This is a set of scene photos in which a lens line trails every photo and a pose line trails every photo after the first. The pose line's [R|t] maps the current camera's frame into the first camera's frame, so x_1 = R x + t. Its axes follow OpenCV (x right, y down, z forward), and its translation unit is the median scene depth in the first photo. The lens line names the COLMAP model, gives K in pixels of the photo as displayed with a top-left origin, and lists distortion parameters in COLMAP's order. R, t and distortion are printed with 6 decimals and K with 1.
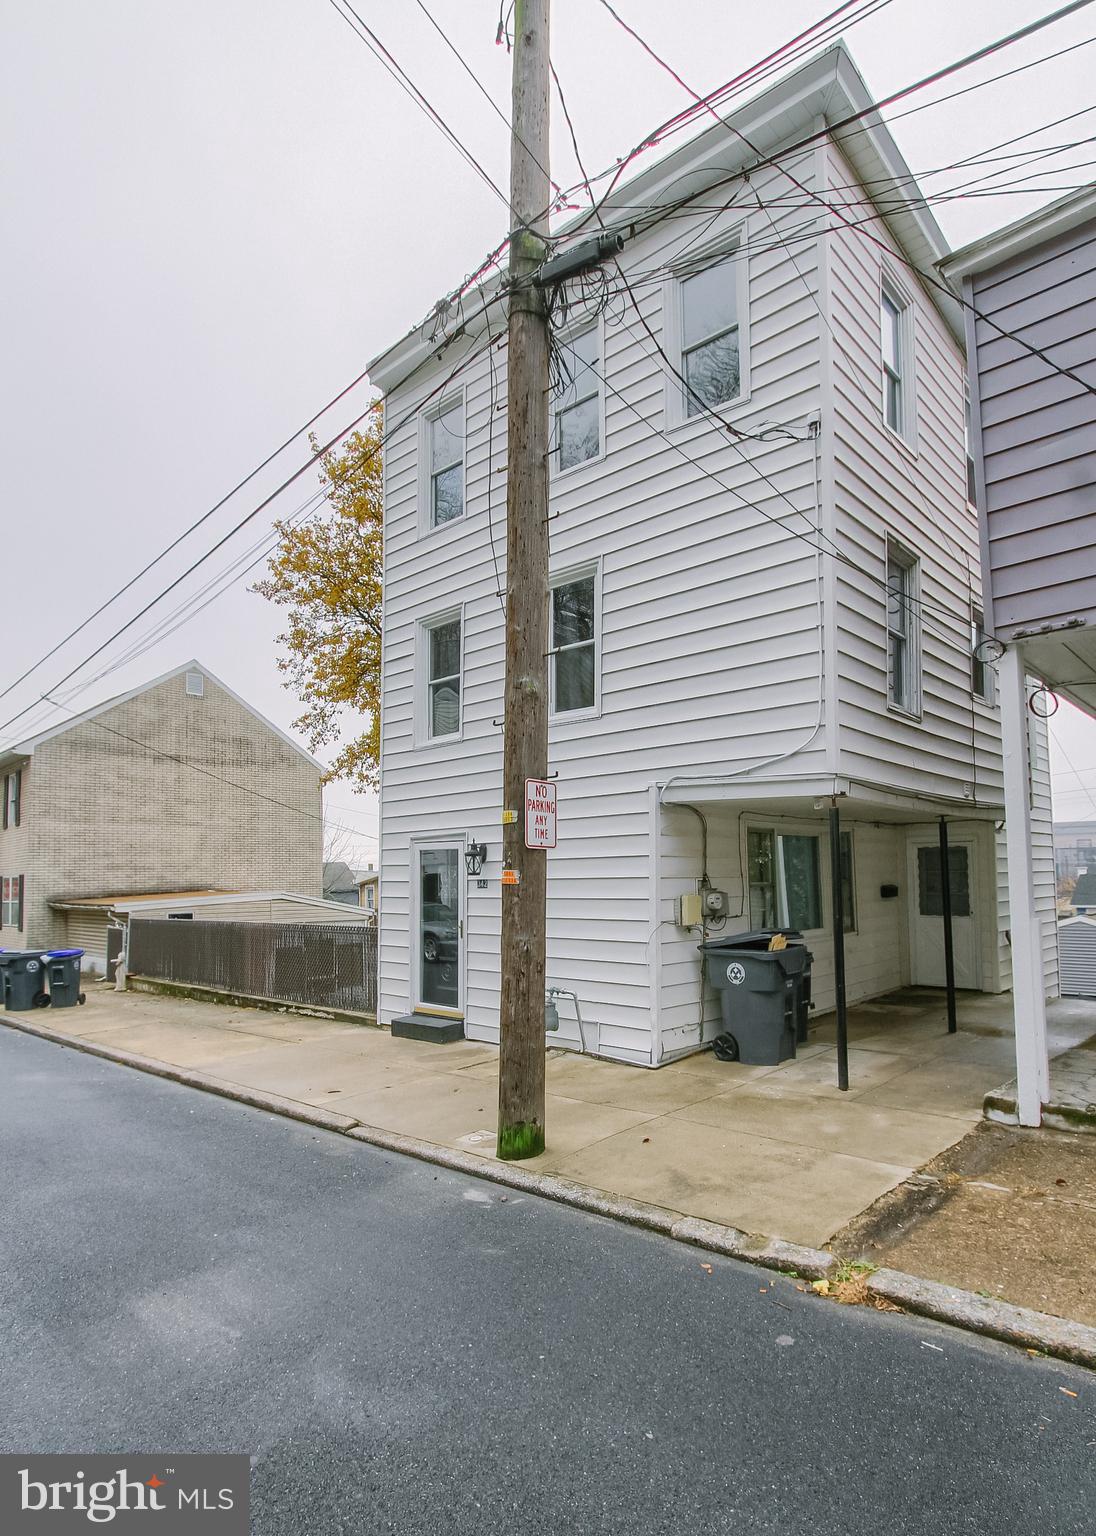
lens RADIAL K [[826.1, 0, 497.7], [0, 826.1, 792.3], [0, 0, 1]] dist [-0.021012, 0.003114]
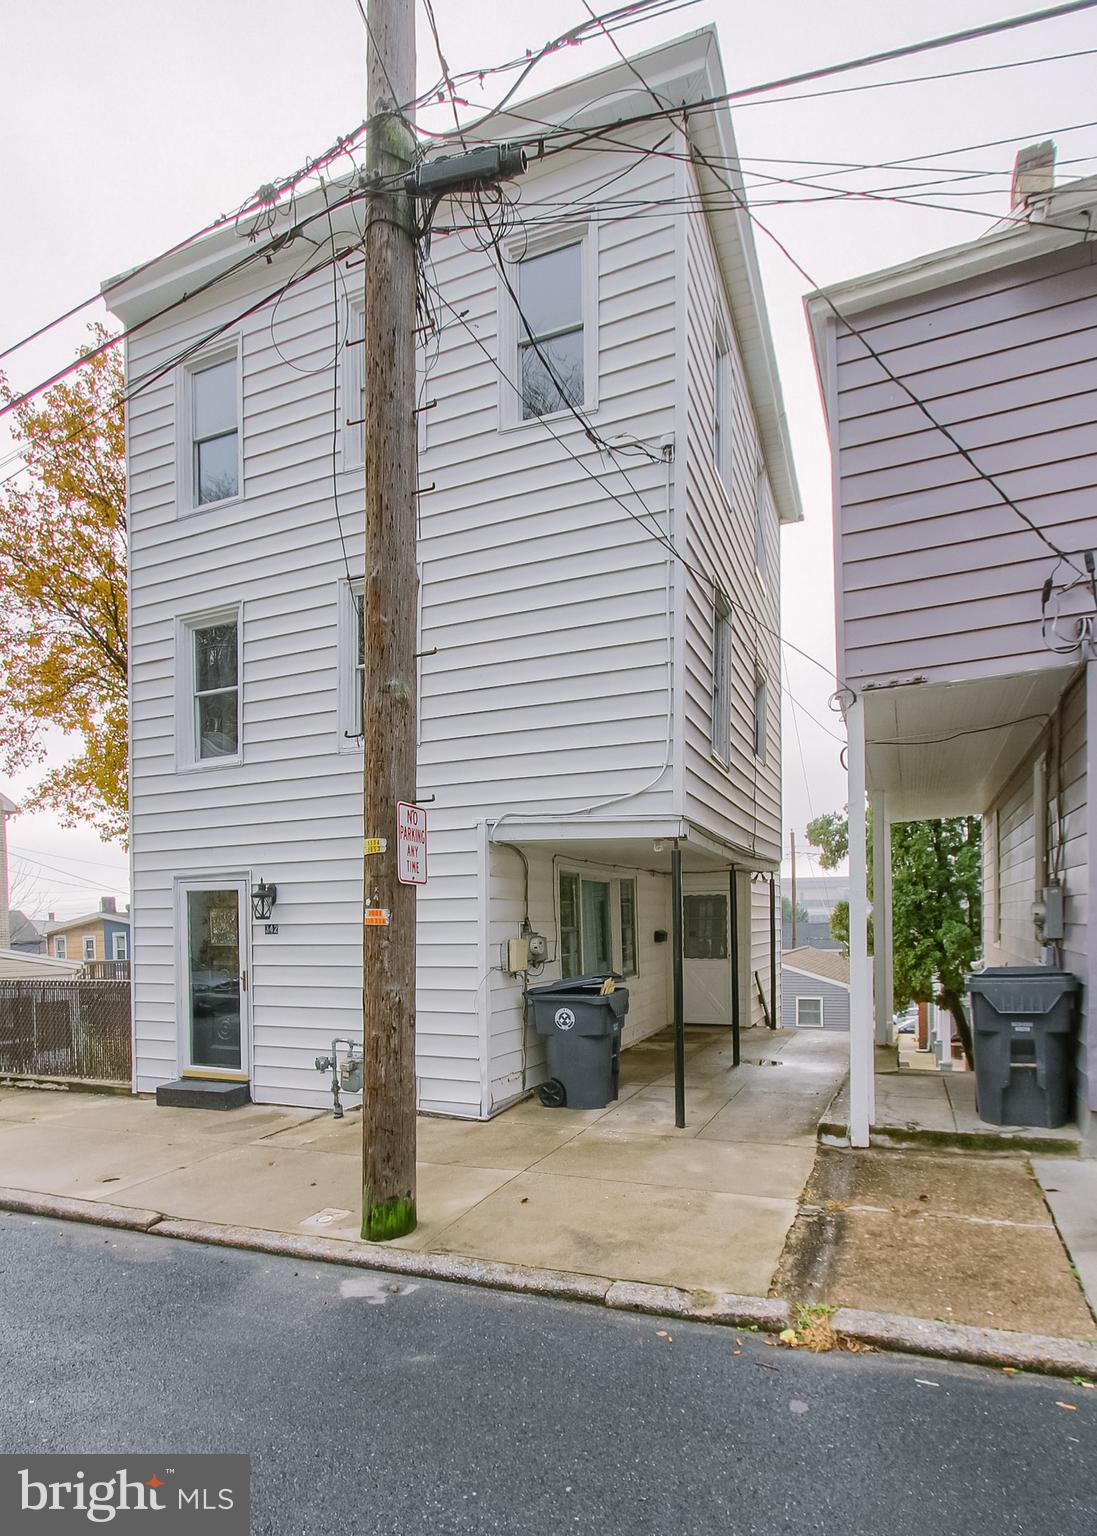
lens RADIAL K [[826.1, 0, 518.0], [0, 826.1, 919.4], [0, 0, 1]] dist [-0.021012, 0.003114]
pose [[0.934543, 0.001881, 0.355845, -0.130331], [-0.034988, 0.995626, 0.086625, 0.023265], [-0.354126, -0.093405, 0.930521, 0.139476]]
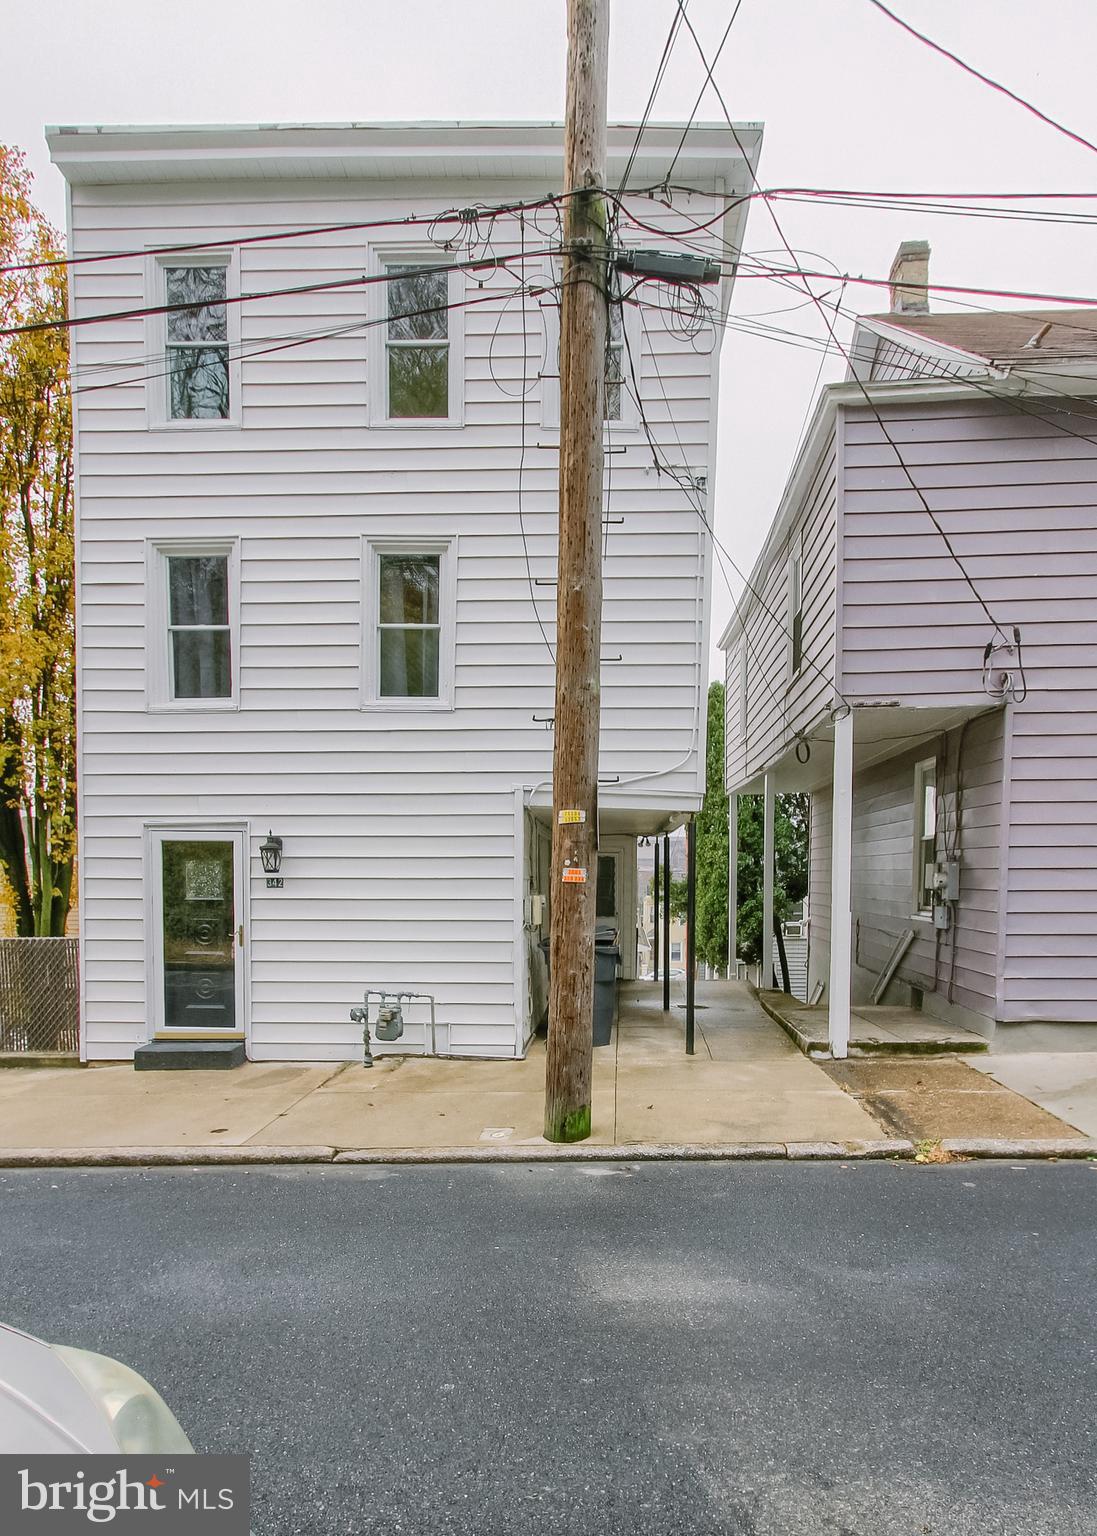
lens RADIAL K [[896.6, 0, 579.5], [0, 896.6, 909.7], [0, 0, 1]] dist [-0.010963, -0.000509]
pose [[0.749202, -0.006481, 0.662310, -0.597922], [-0.081194, 0.991512, 0.101549, 0.026876], [-0.657346, -0.129856, 0.742316, 0.144954]]
